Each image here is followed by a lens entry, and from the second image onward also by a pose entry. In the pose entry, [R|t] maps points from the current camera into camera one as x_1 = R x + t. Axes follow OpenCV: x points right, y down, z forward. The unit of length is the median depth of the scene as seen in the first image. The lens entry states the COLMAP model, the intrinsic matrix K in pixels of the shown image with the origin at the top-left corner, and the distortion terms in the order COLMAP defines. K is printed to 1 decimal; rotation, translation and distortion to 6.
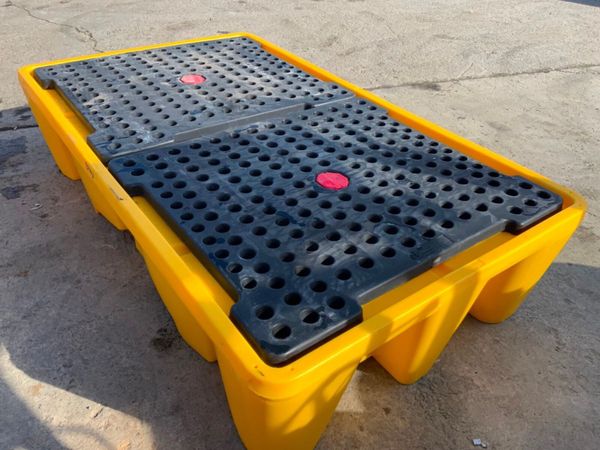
lens RADIAL K [[493.9, 0, 299.8], [0, 493.9, 227.8], [0, 0, 1]] dist [0.095911, -0.186066]
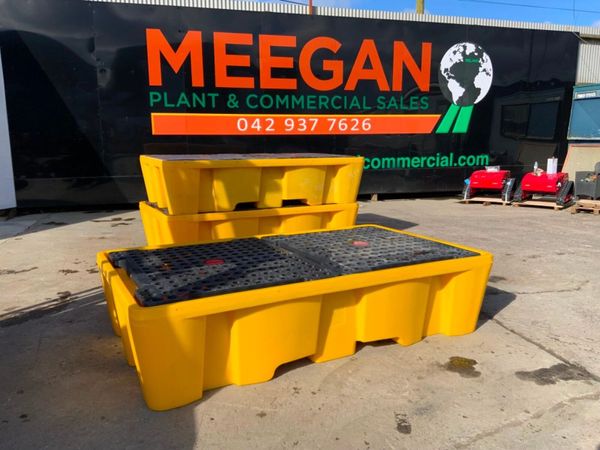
lens RADIAL K [[493.9, 0, 299.8], [0, 493.9, 227.8], [0, 0, 1]] dist [0.095911, -0.186066]
pose [[-0.143161, 0.129472, -0.981194, 1.519231], [-0.594796, 0.781135, 0.189858, -0.619276], [0.791026, 0.610791, -0.034819, 1.084090]]
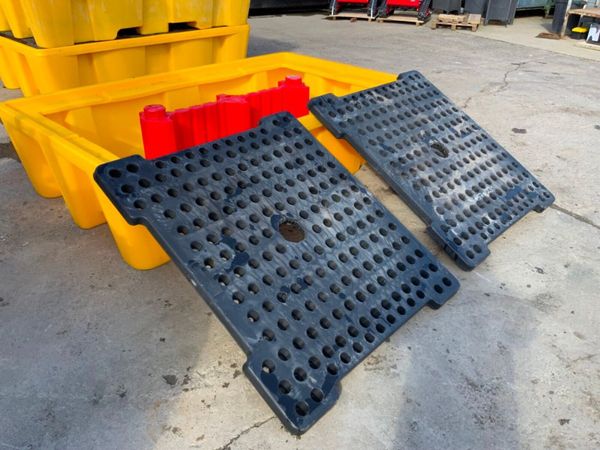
lens RADIAL K [[493.9, 0, 299.8], [0, 493.9, 227.8], [0, 0, 1]] dist [0.095911, -0.186066]
pose [[0.179759, 0.458021, -0.870577, 1.491879], [-0.600047, 0.752334, 0.271913, -0.455438], [0.779507, 0.473508, 0.410073, 0.787284]]
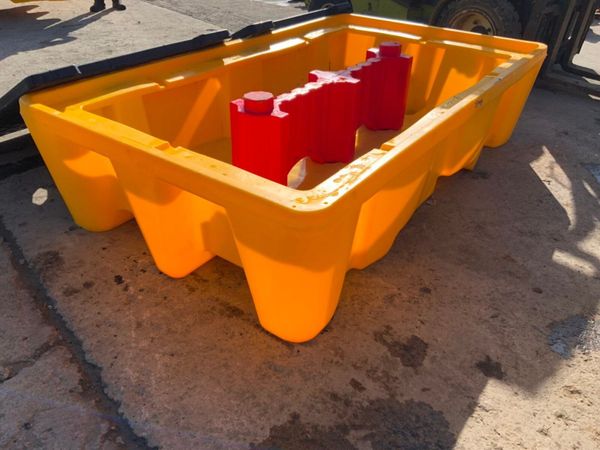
lens RADIAL K [[493.9, 0, 299.8], [0, 493.9, 227.8], [0, 0, 1]] dist [0.095911, -0.186066]
pose [[-0.308813, -0.566274, 0.764179, -1.174635], [0.537976, 0.558581, 0.631323, -0.790121], [-0.784357, 0.606071, 0.132145, 1.197879]]
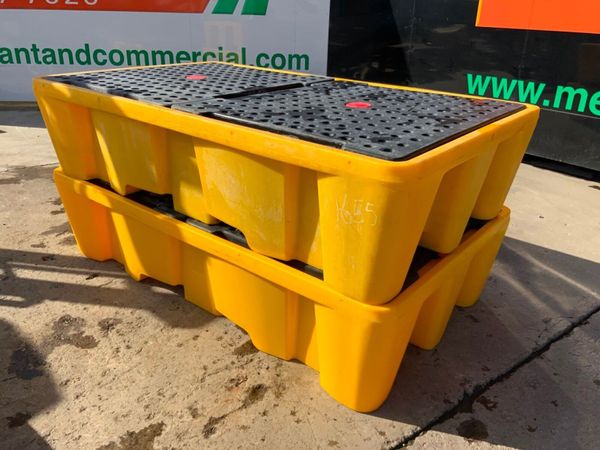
lens RADIAL K [[507.9, 0, 298.7], [0, 507.9, 217.5], [0, 0, 1]] dist [-0.006058, -0.010386]
pose [[-0.961328, 0.028460, -0.273930, -1.067074], [-0.221117, 0.513187, 0.829305, -1.159223], [0.164180, 0.857805, -0.487049, 1.428342]]
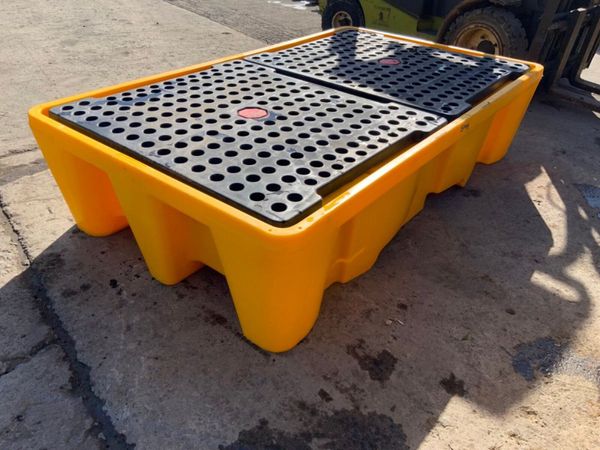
lens RADIAL K [[493.9, 0, 299.8], [0, 493.9, 227.8], [0, 0, 1]] dist [0.095911, -0.186066]
pose [[-0.259896, -0.583871, 0.769122, -1.209150], [0.536261, 0.575109, 0.617798, -0.809160], [-0.803043, 0.573013, 0.163639, 1.122281]]
